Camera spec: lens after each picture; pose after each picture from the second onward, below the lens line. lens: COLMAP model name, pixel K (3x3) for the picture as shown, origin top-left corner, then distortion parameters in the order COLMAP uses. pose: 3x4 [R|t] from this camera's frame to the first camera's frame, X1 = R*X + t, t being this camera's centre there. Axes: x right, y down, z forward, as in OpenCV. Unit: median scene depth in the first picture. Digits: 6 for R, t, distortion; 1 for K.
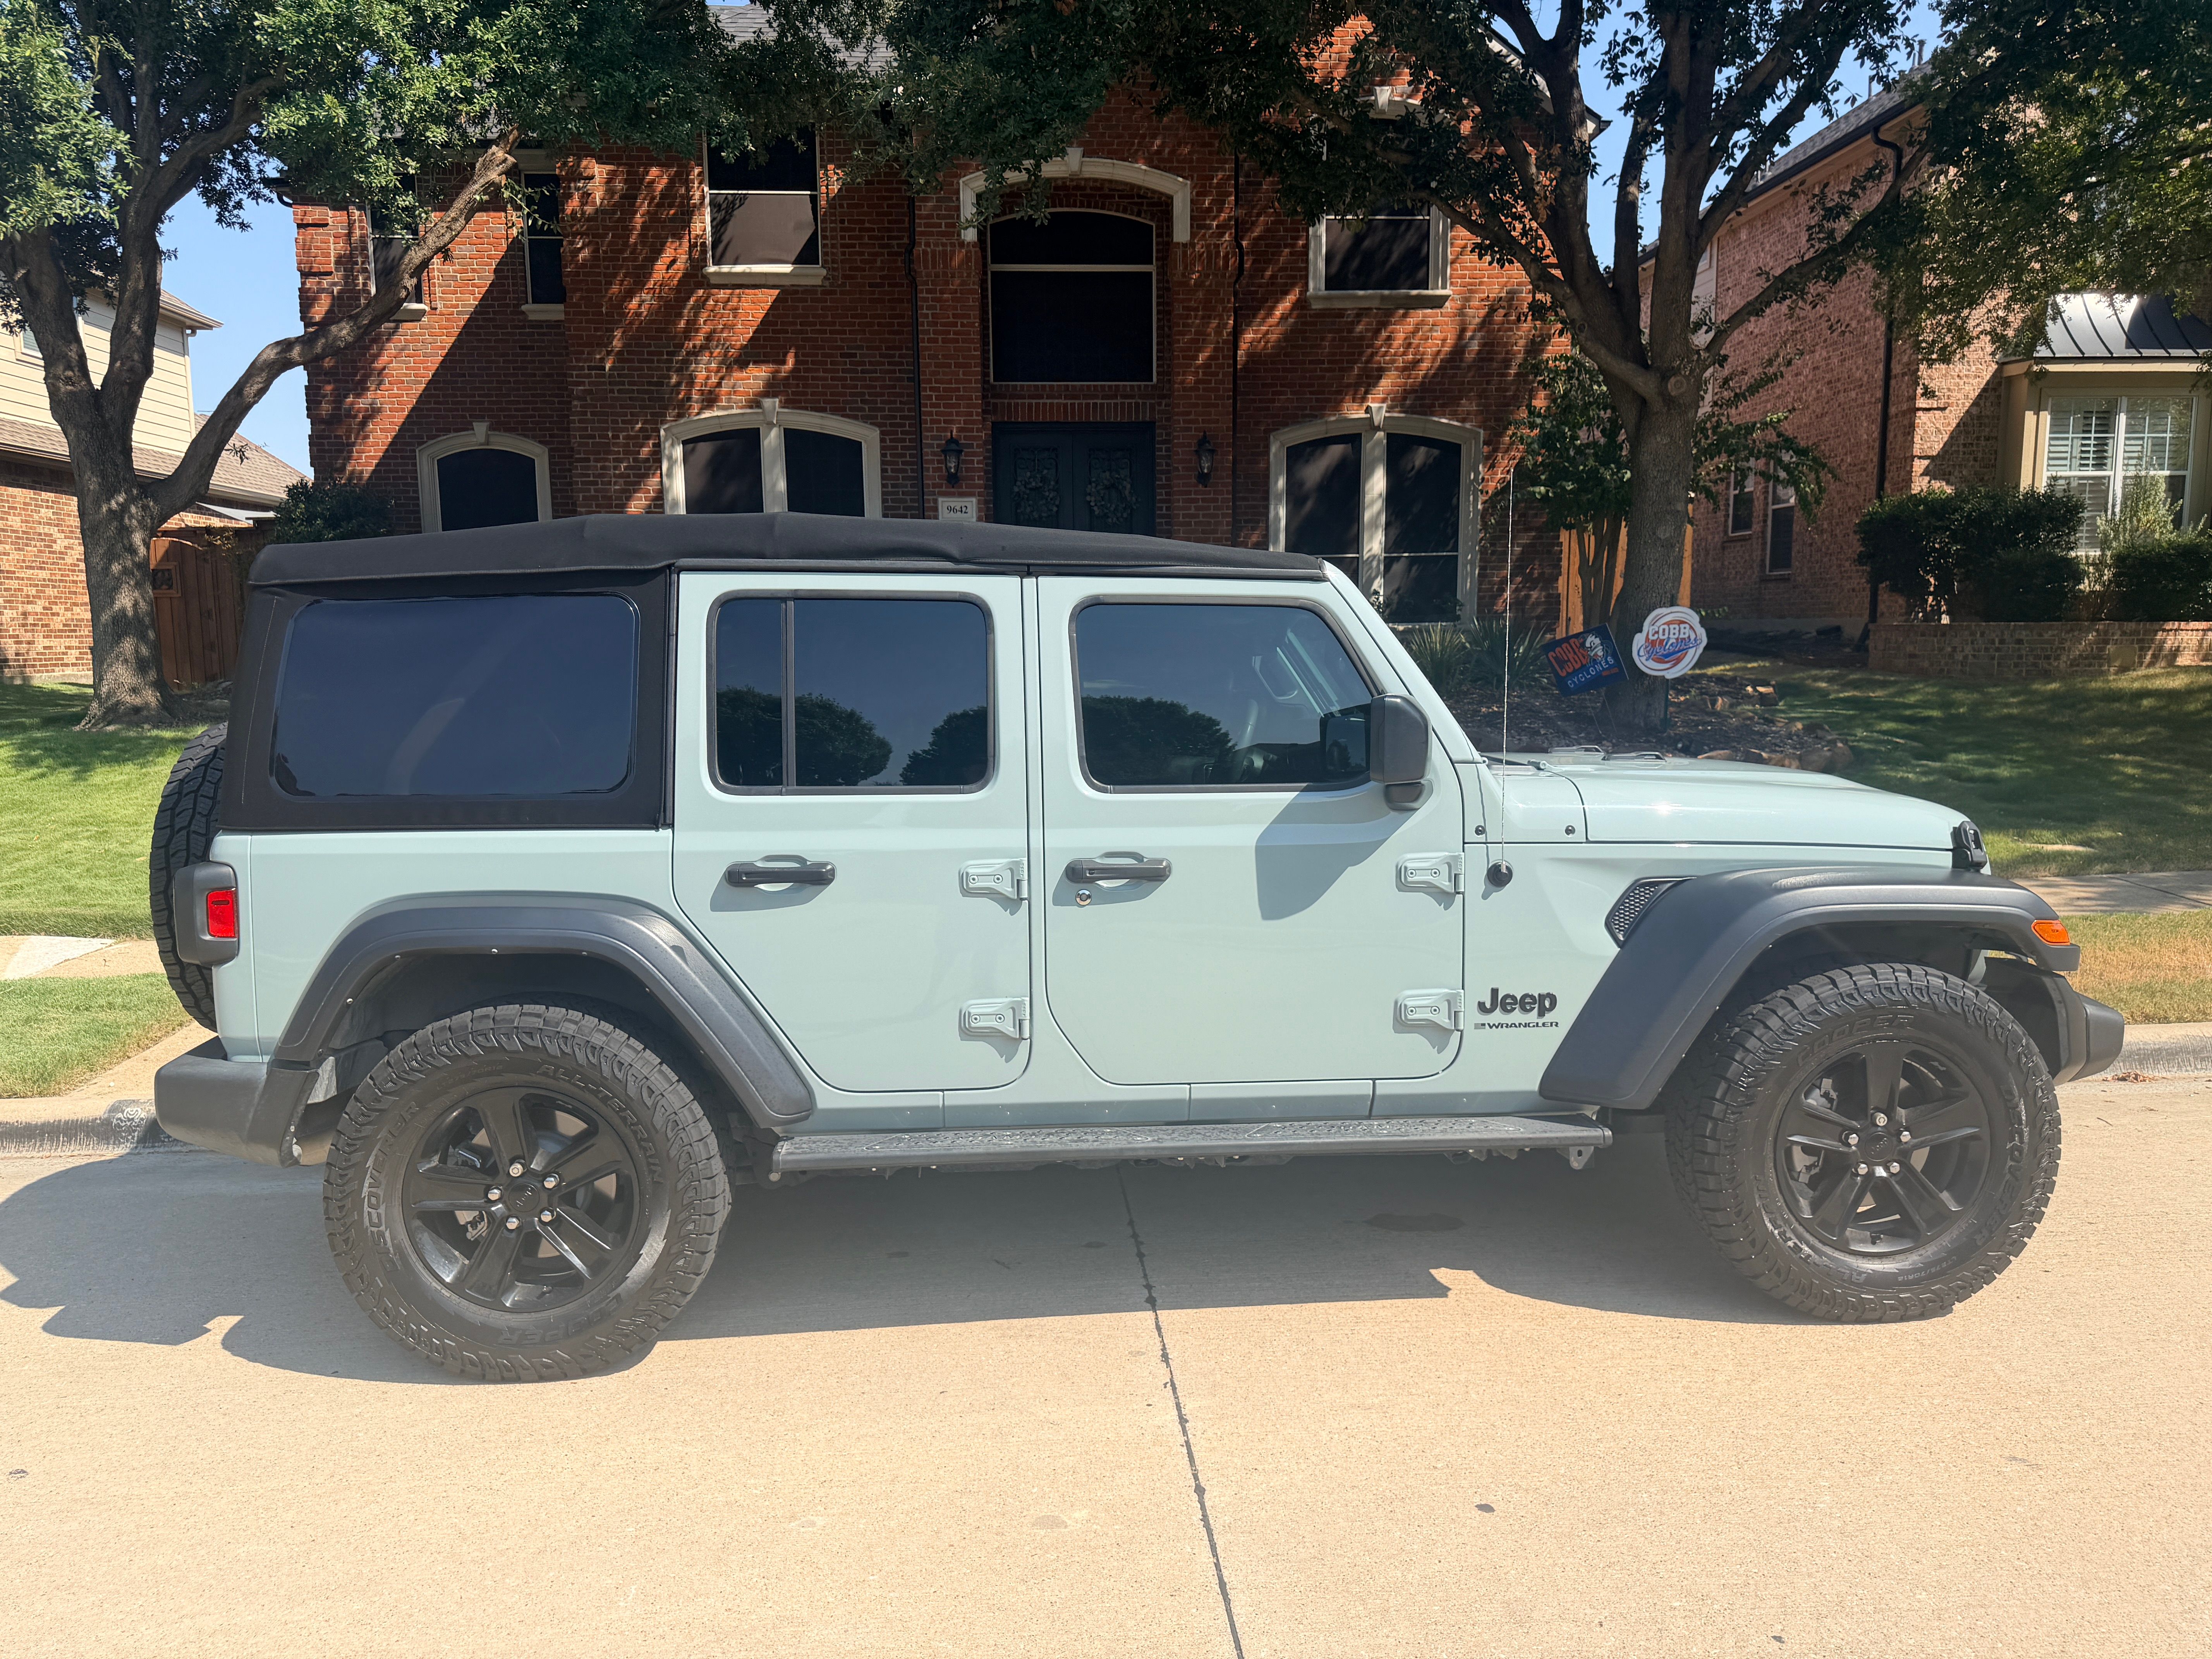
lens RADIAL K [[1557.5, 0, 1112.7], [0, 1557.5, 843.6], [0, 0, 1]] dist [0.075632, -0.083877]
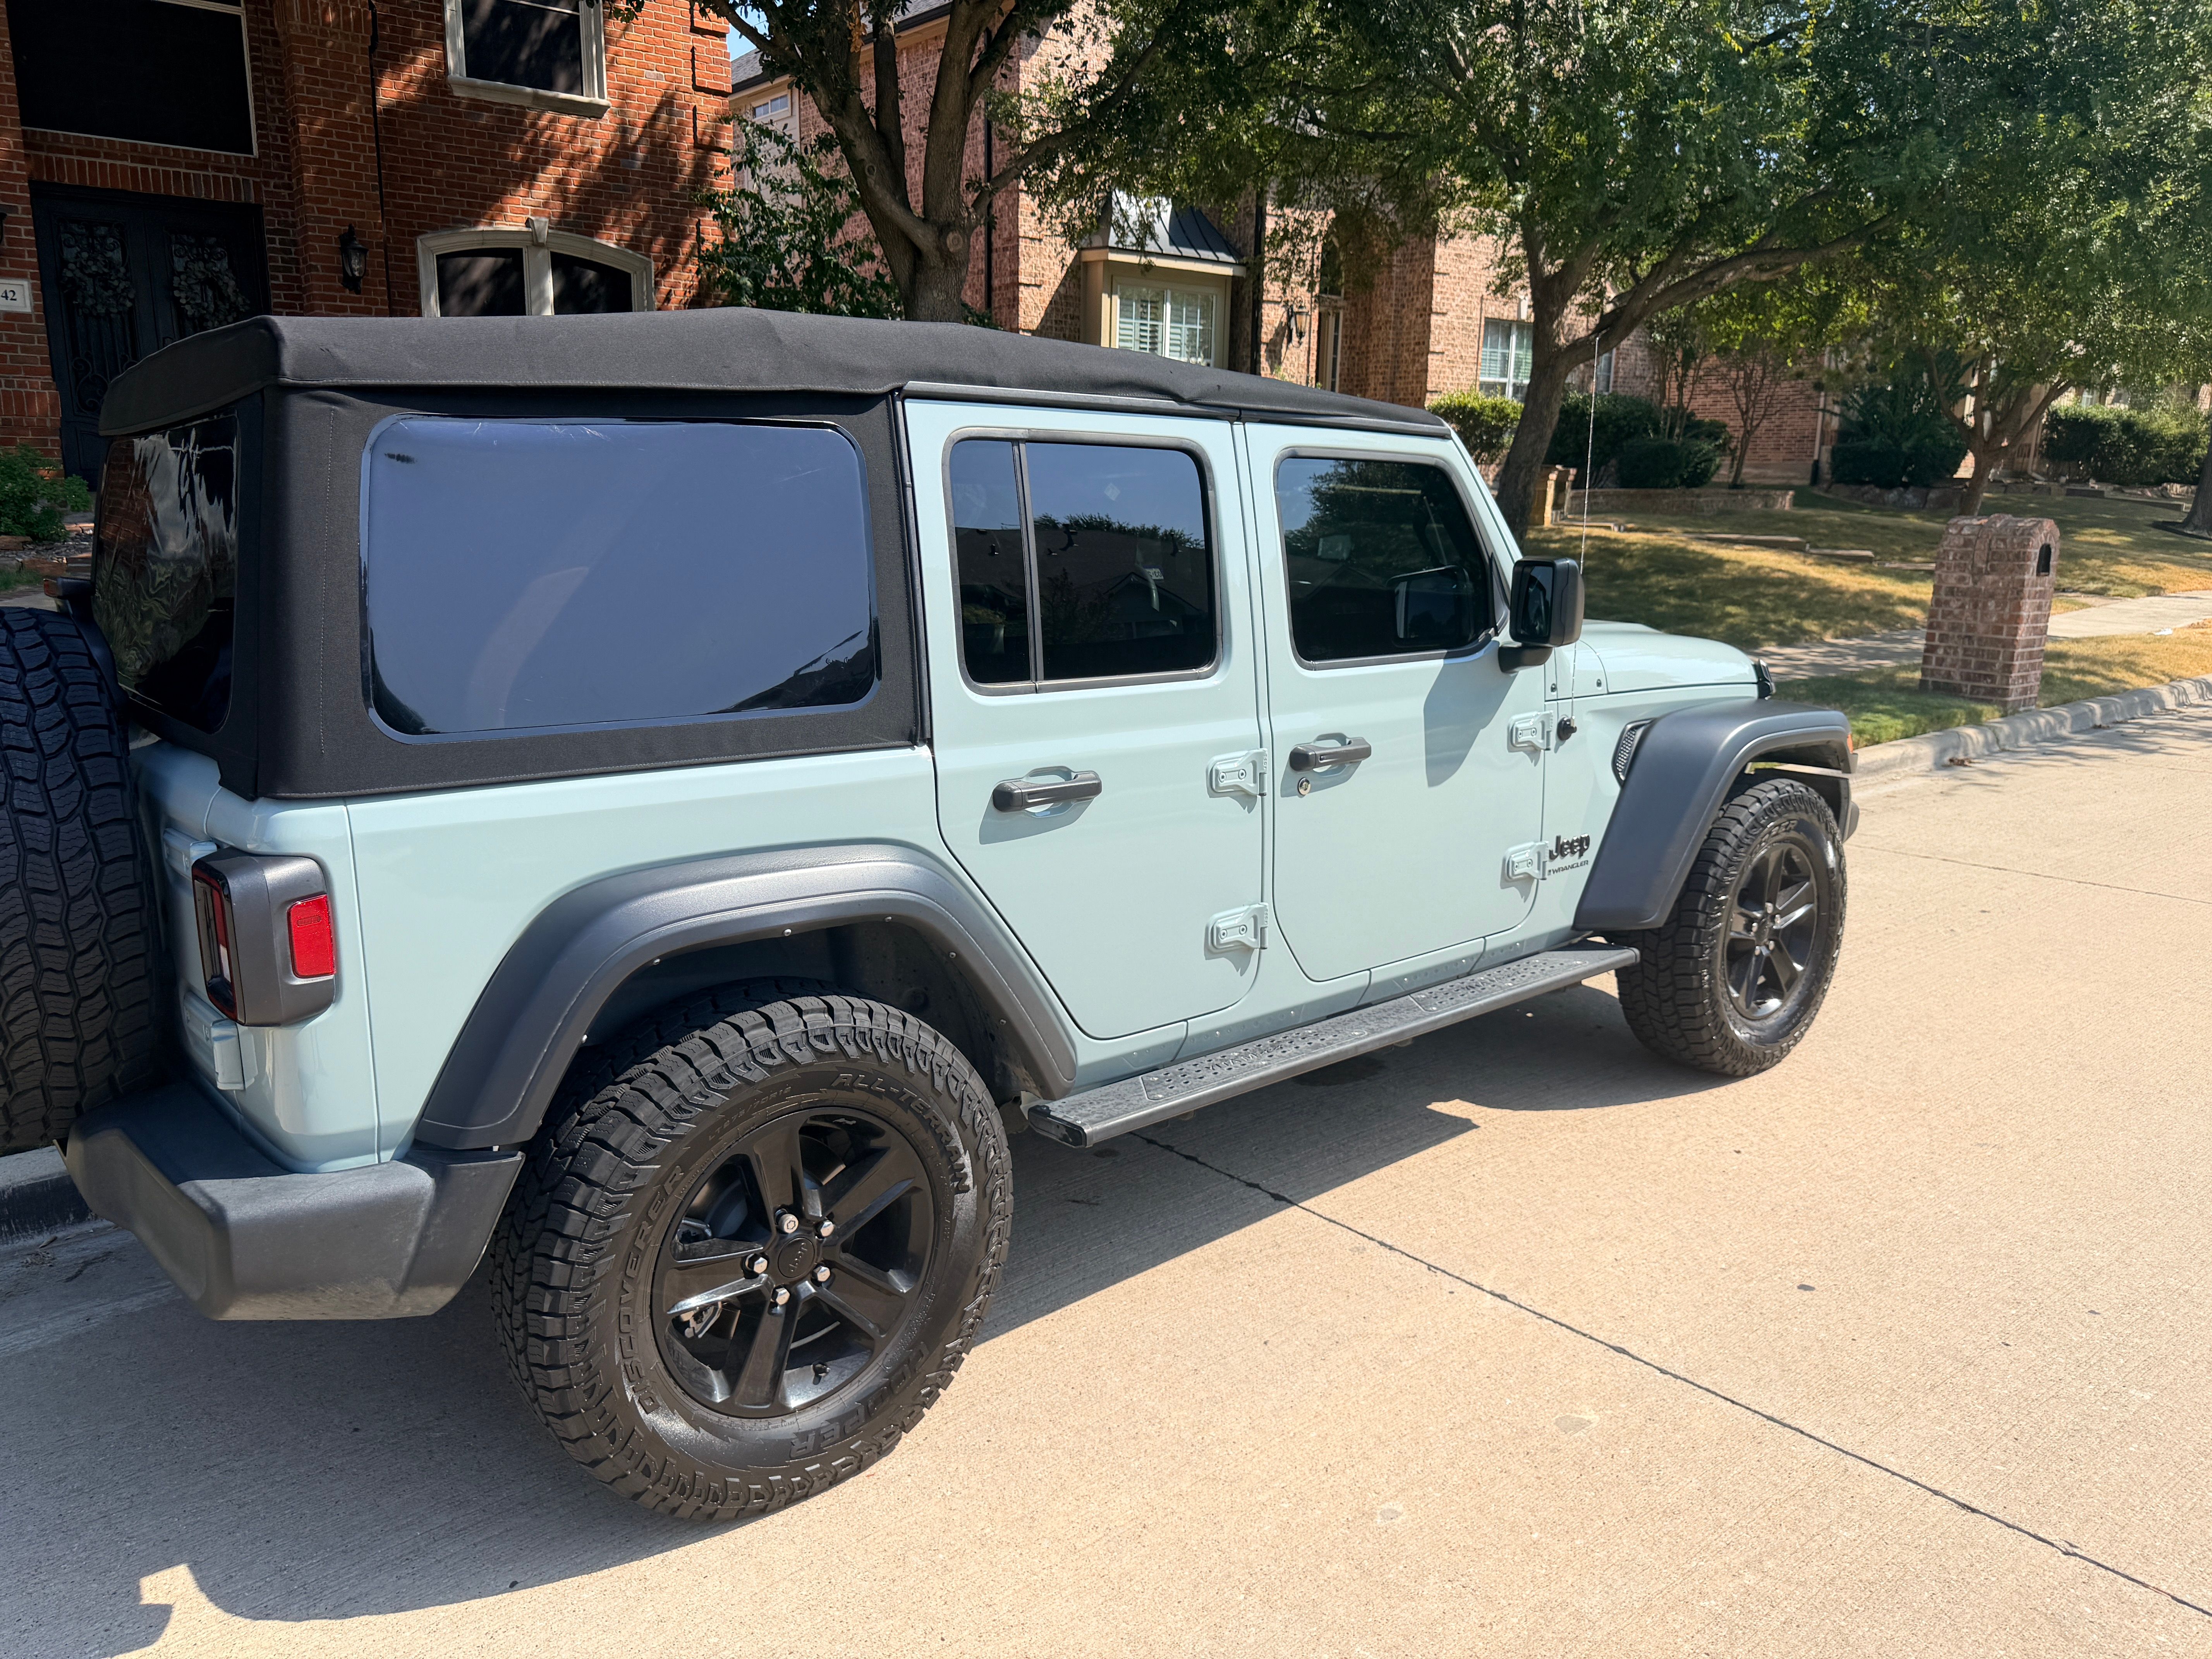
lens RADIAL K [[1574.1, 0, 1094.6], [0, 1574.1, 832.8], [0, 0, 1]] dist [0.014050, -0.018887]
pose [[0.809386, -0.105327, 0.577755, -0.200539], [0.054199, 0.992984, 0.105097, -0.012677], [-0.584771, -0.053750, 0.809416, 0.099432]]
